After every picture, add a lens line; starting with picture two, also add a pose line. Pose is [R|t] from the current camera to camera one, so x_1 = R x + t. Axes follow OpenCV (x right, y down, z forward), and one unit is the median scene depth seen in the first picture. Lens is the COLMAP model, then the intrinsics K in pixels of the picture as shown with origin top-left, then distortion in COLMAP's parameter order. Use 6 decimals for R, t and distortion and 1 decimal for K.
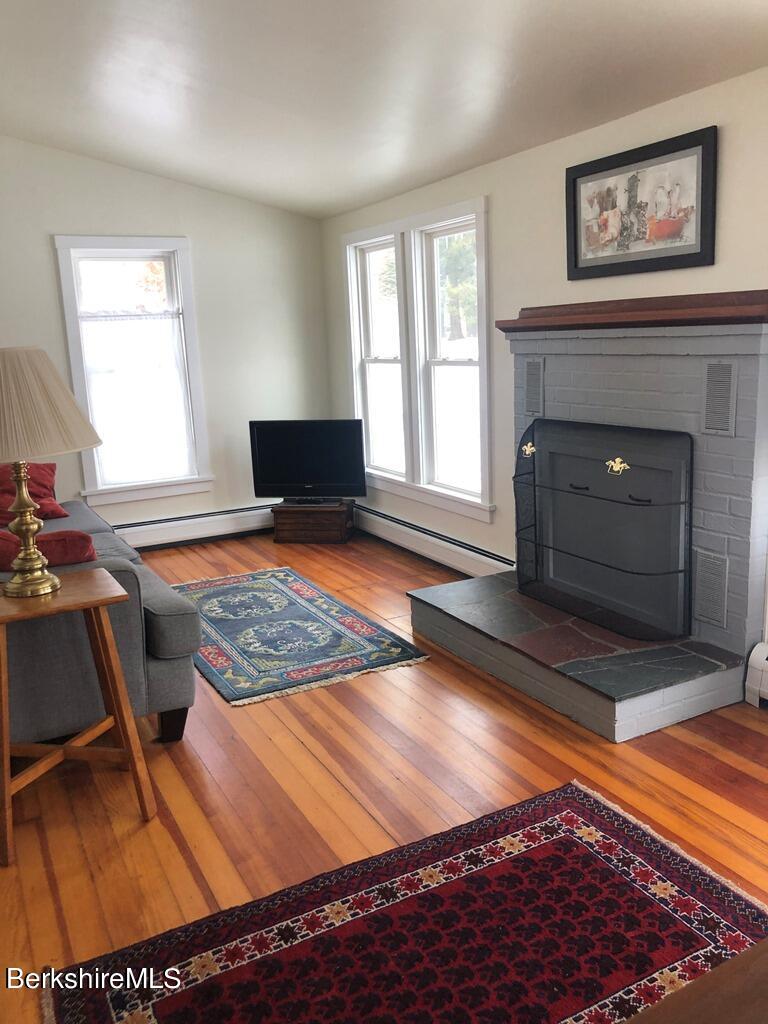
lens RADIAL K [[817.4, 0, 384.0], [0, 817.4, 512.0], [0, 0, 1]] dist [0.068064, -0.117732]
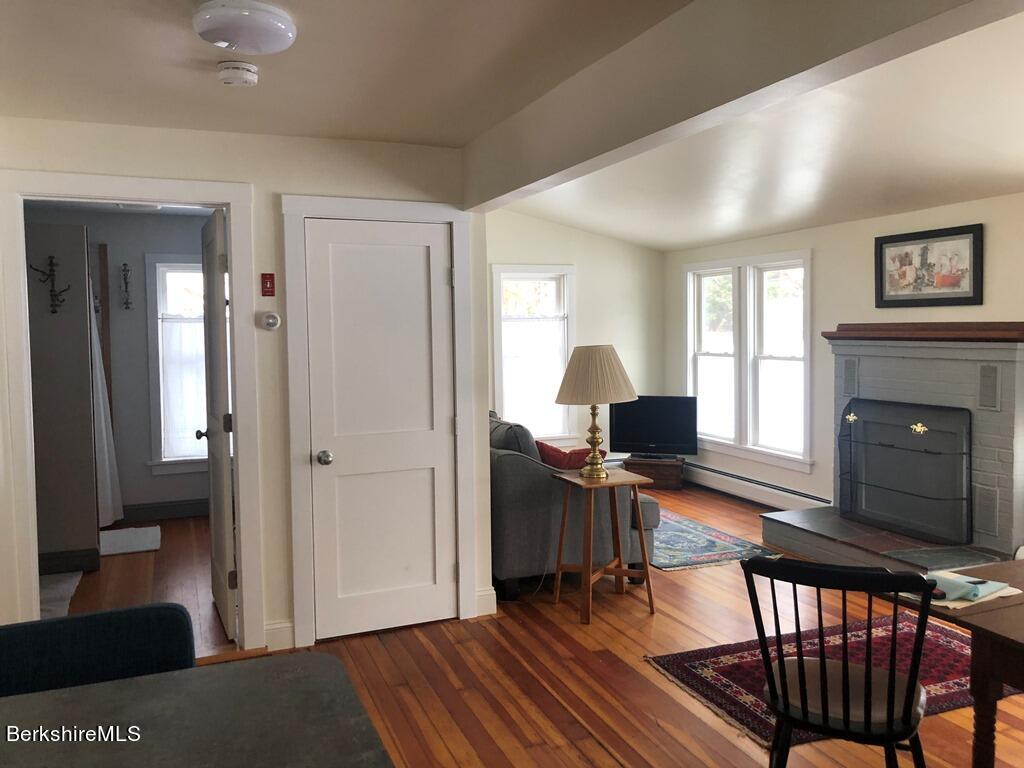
lens RADIAL K [[831.0, 0, 512.0], [0, 831.0, 384.0], [0, 0, 1]] dist [-0.001224, 0.049714]
pose [[0.993766, 0.035215, -0.105775, -0.283322], [-0.049664, 0.989291, -0.137244, 0.102898], [0.099809, 0.141641, 0.984874, -0.569748]]
